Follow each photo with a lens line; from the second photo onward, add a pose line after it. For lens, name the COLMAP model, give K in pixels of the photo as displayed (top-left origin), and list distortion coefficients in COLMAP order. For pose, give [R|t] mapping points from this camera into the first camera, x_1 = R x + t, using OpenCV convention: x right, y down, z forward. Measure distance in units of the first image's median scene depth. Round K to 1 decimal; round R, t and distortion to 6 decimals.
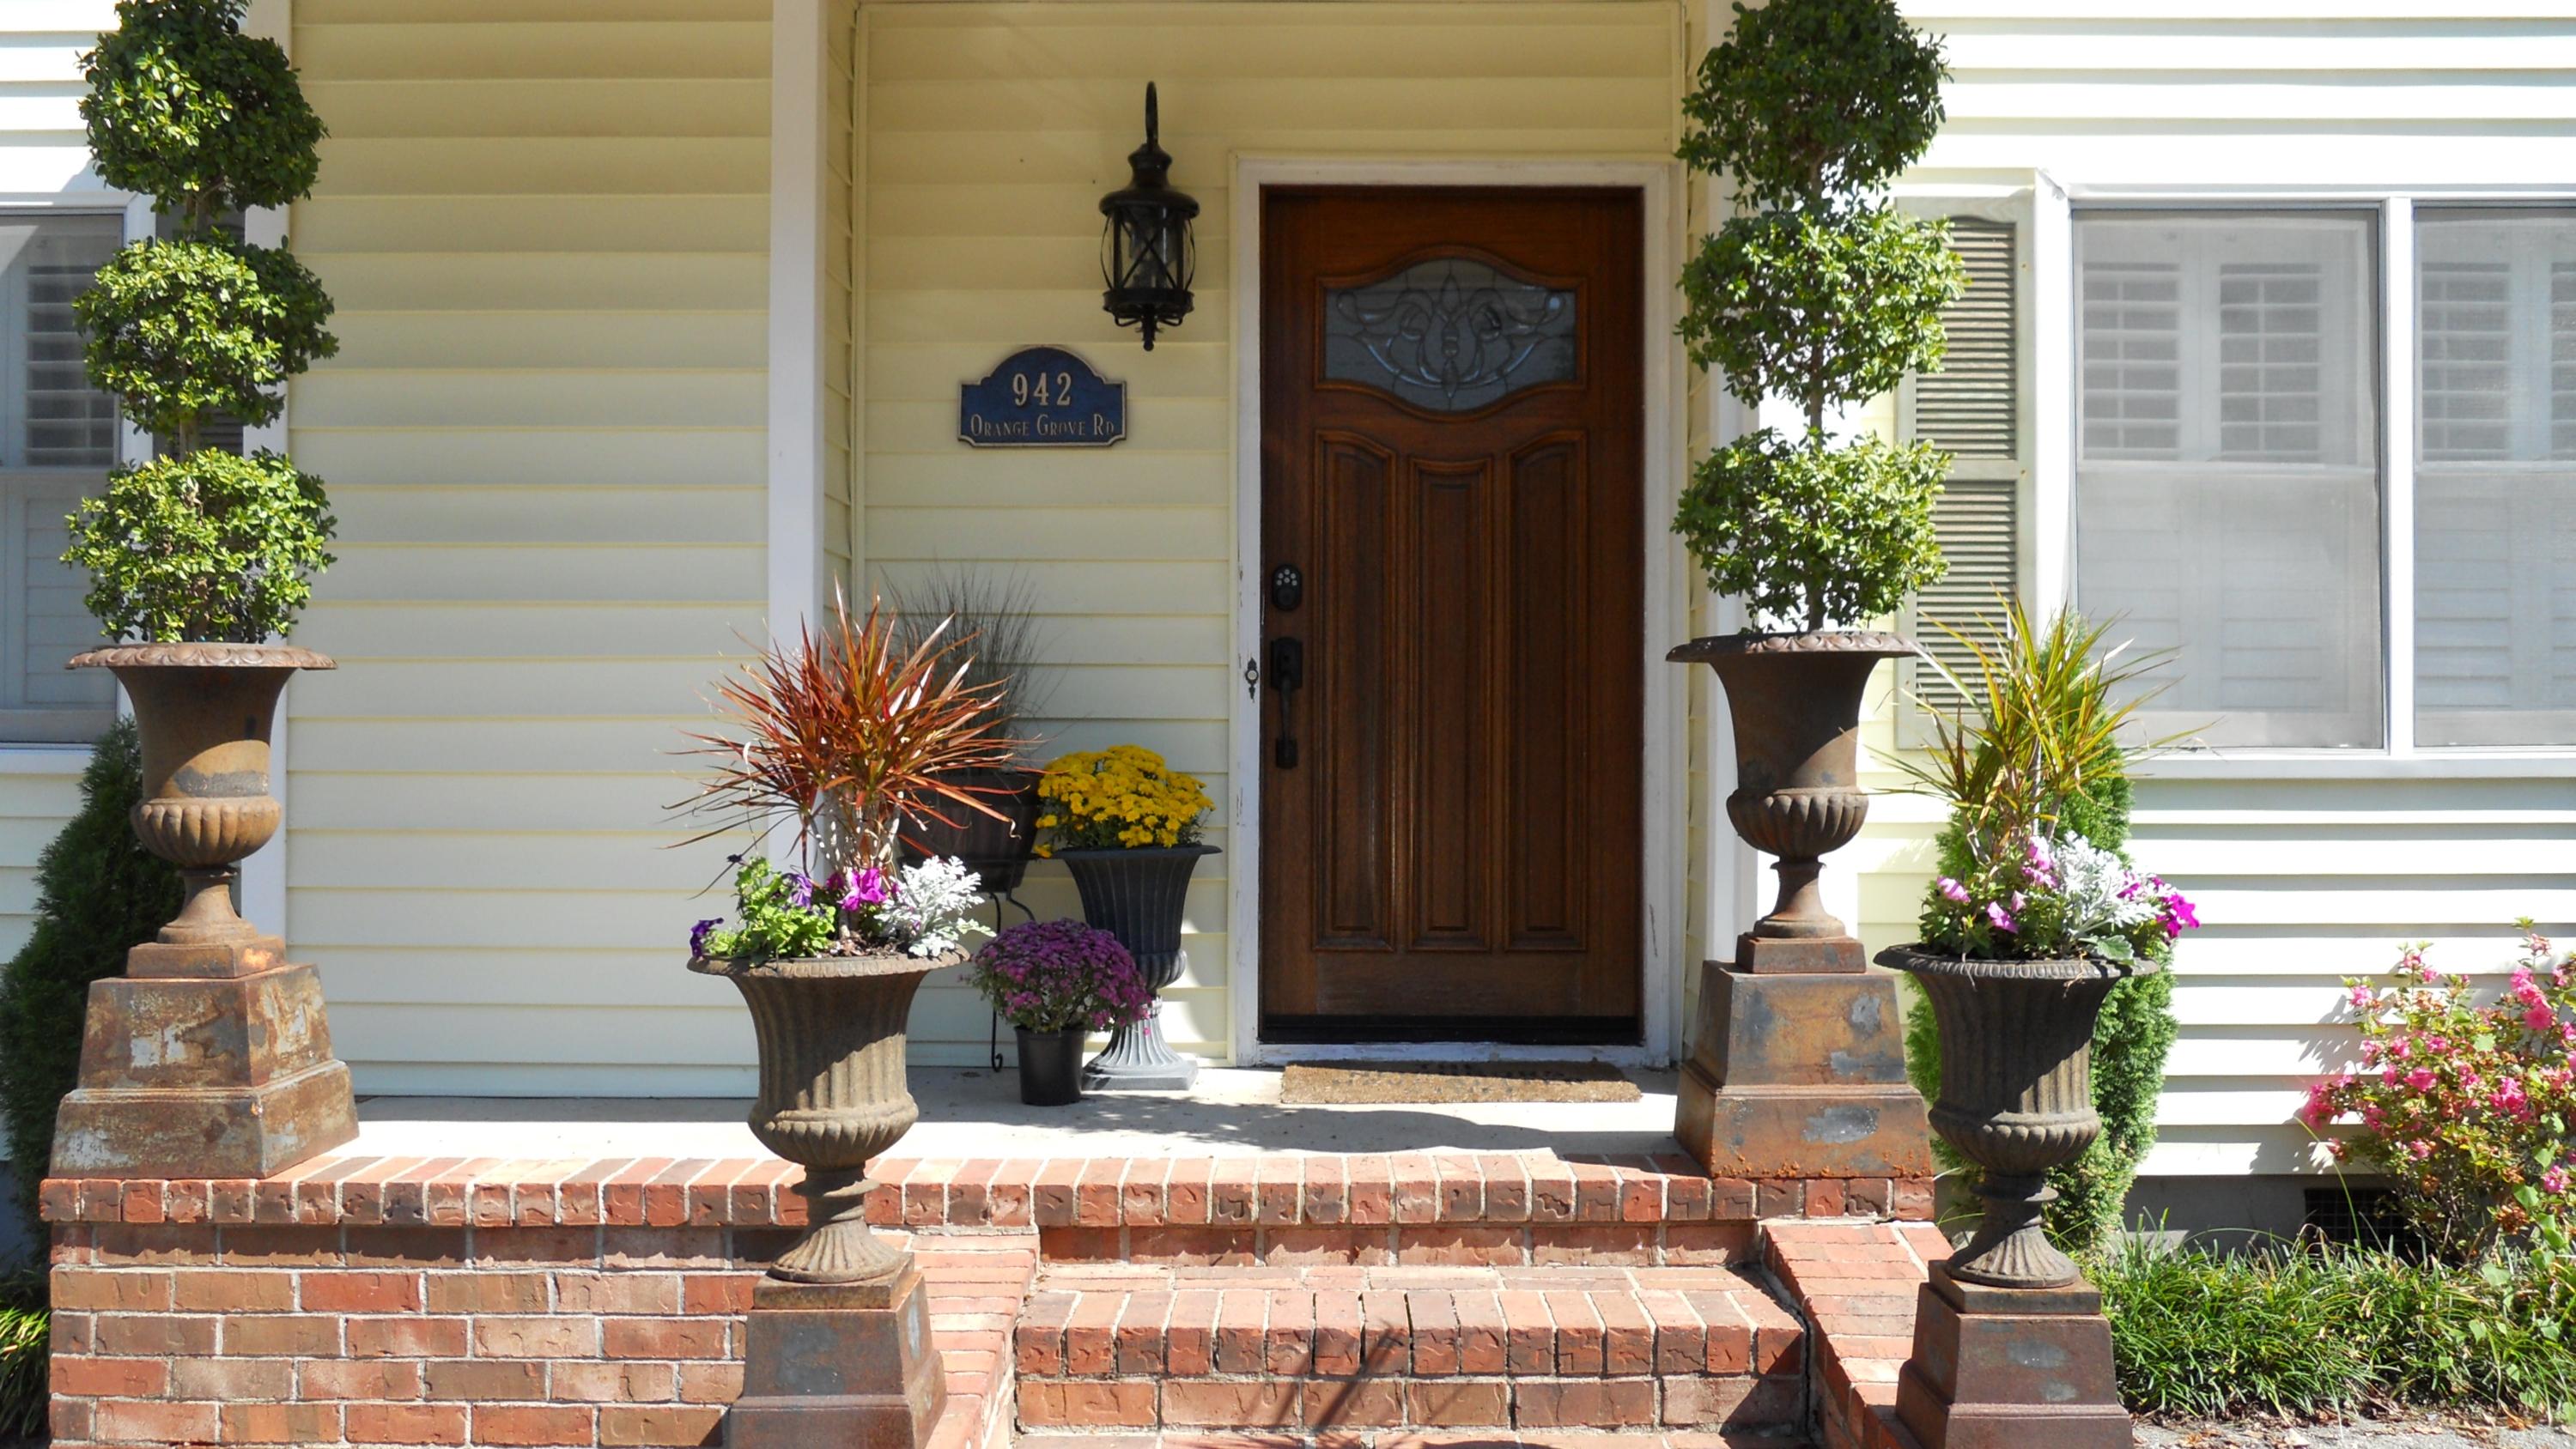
lens RADIAL K [[2154.9, 0, 1276.6], [0, 2154.9, 724.8], [0, 0, 1]] dist [-0.032994, 0.009229]
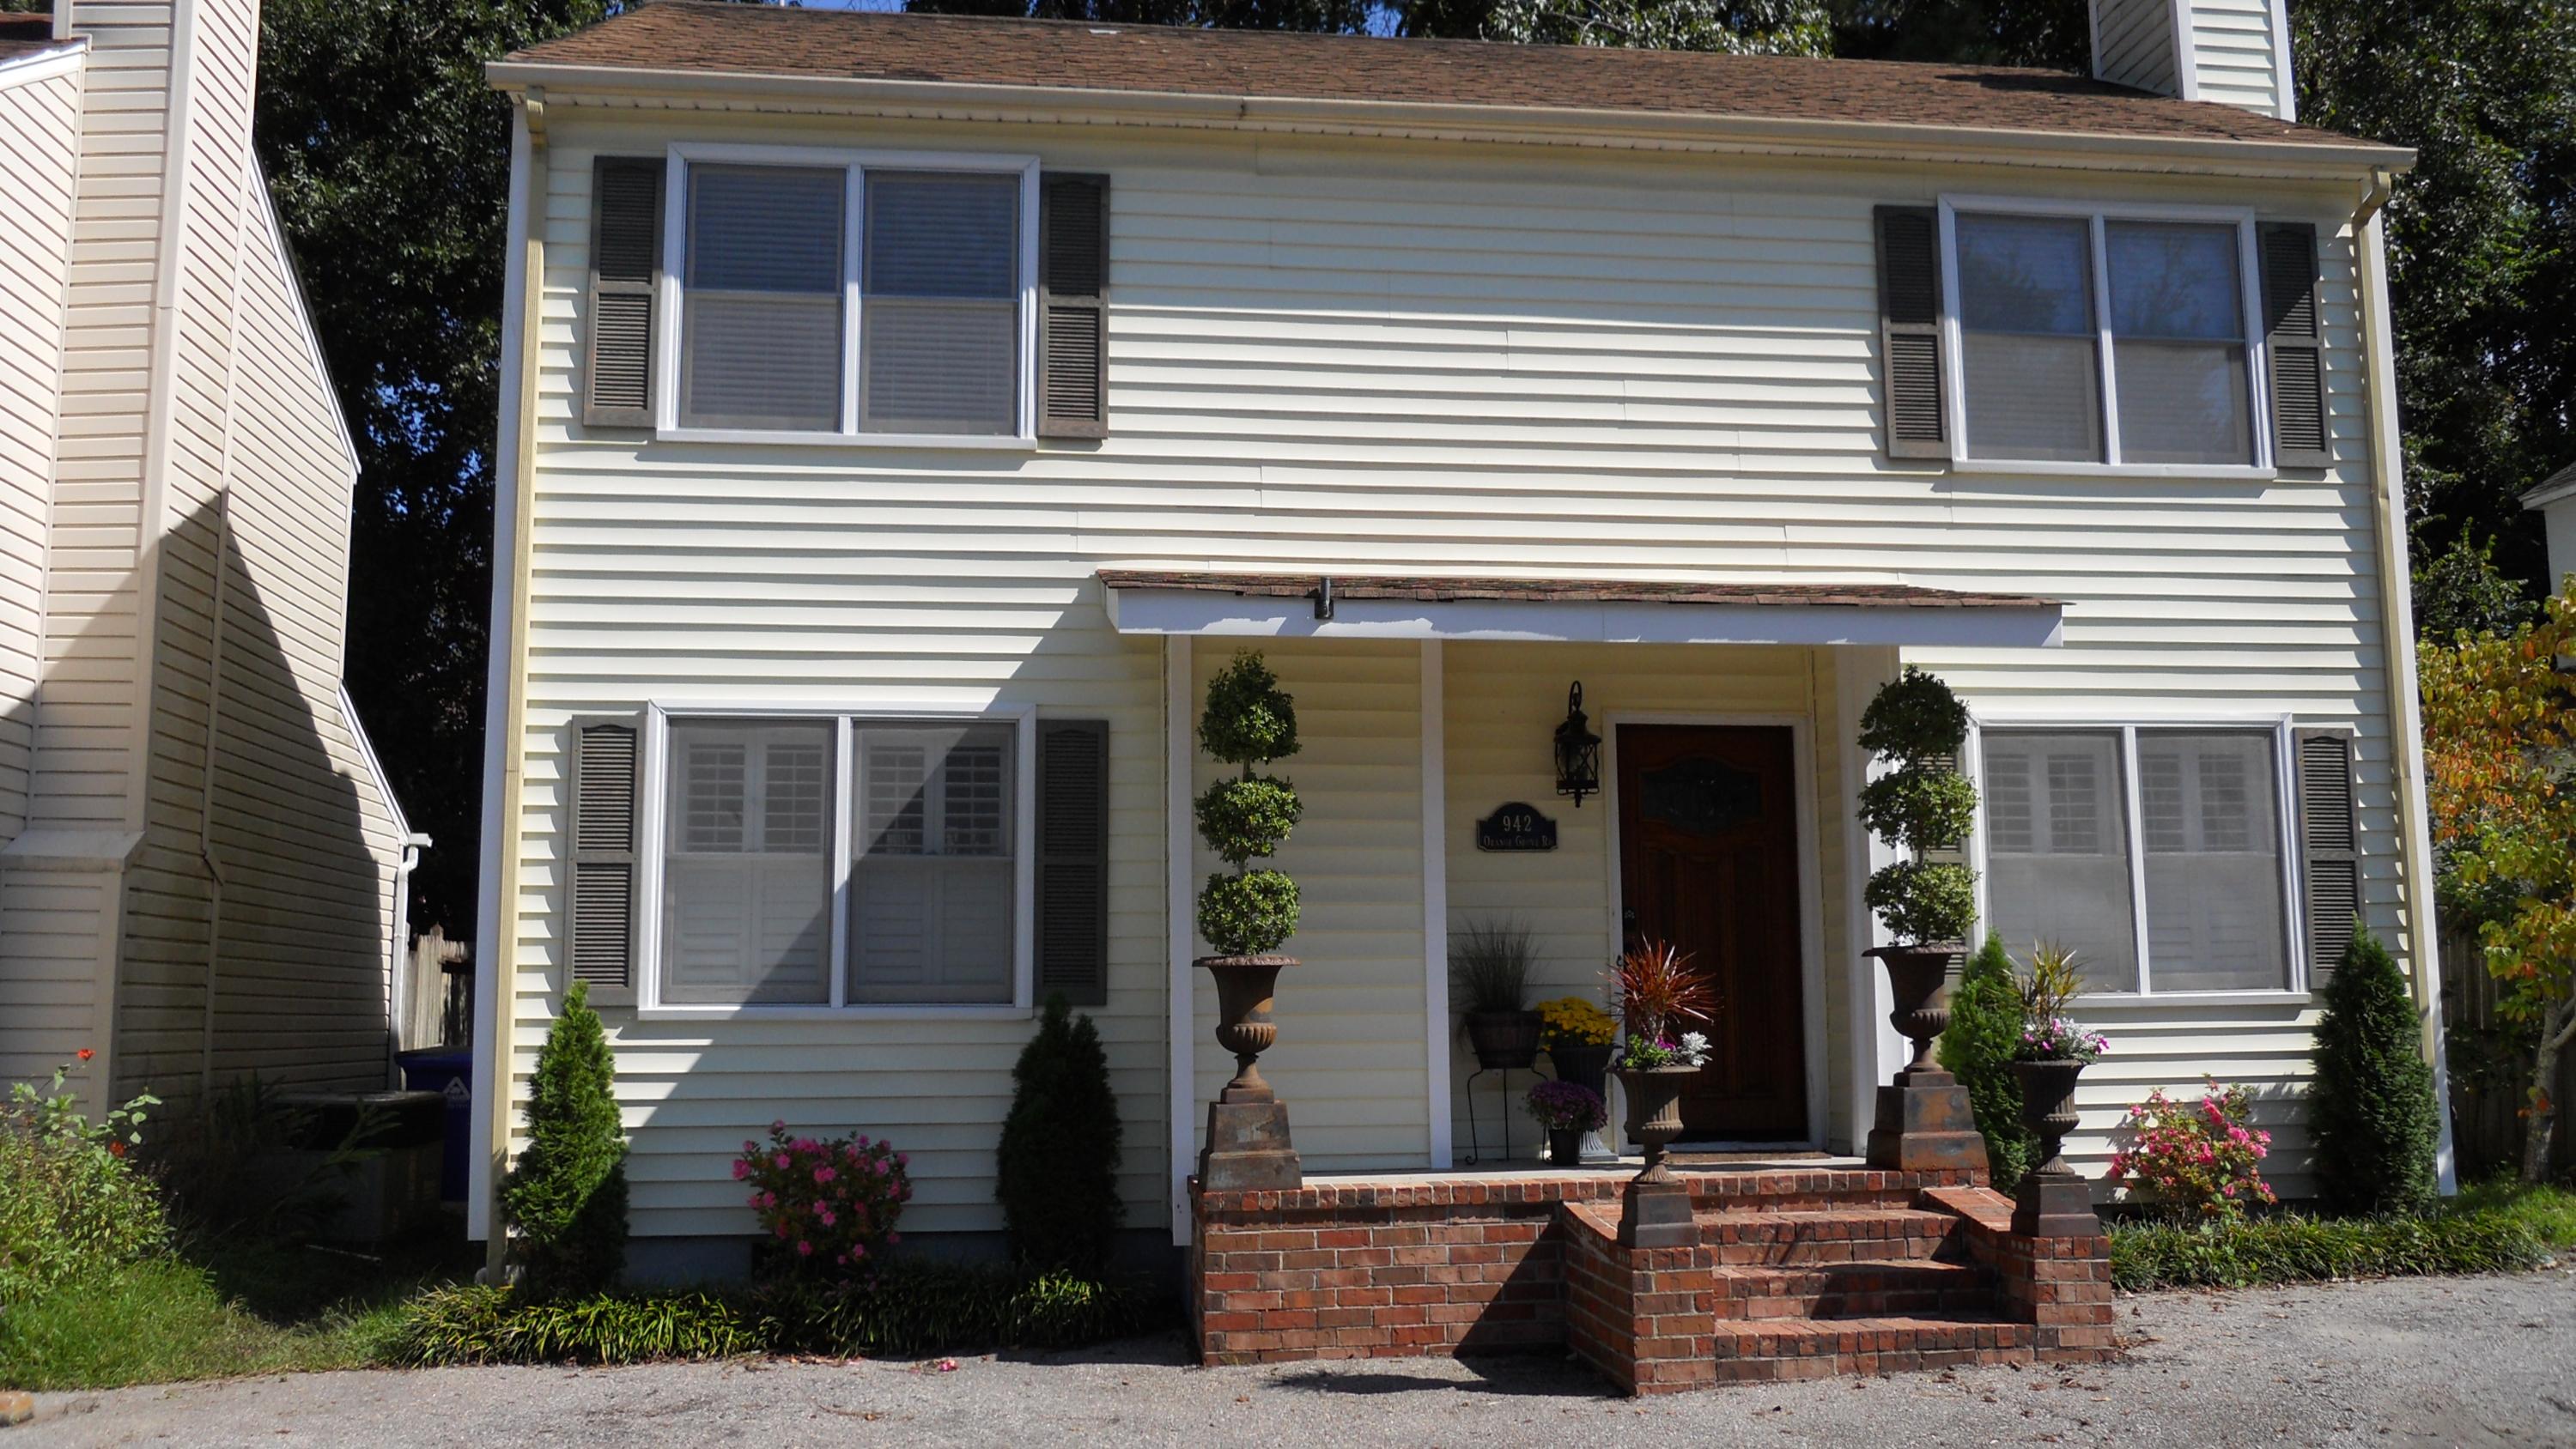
lens RADIAL K [[2154.9, 0, 1293.0], [0, 2154.9, 720.1], [0, 0, 1]] dist [-0.032994, 0.009229]
pose [[0.990144, 0.007135, 0.139868, -0.659168], [0.010799, 0.991838, -0.127049, 0.005198], [-0.139633, 0.127308, 0.981985, -1.081021]]
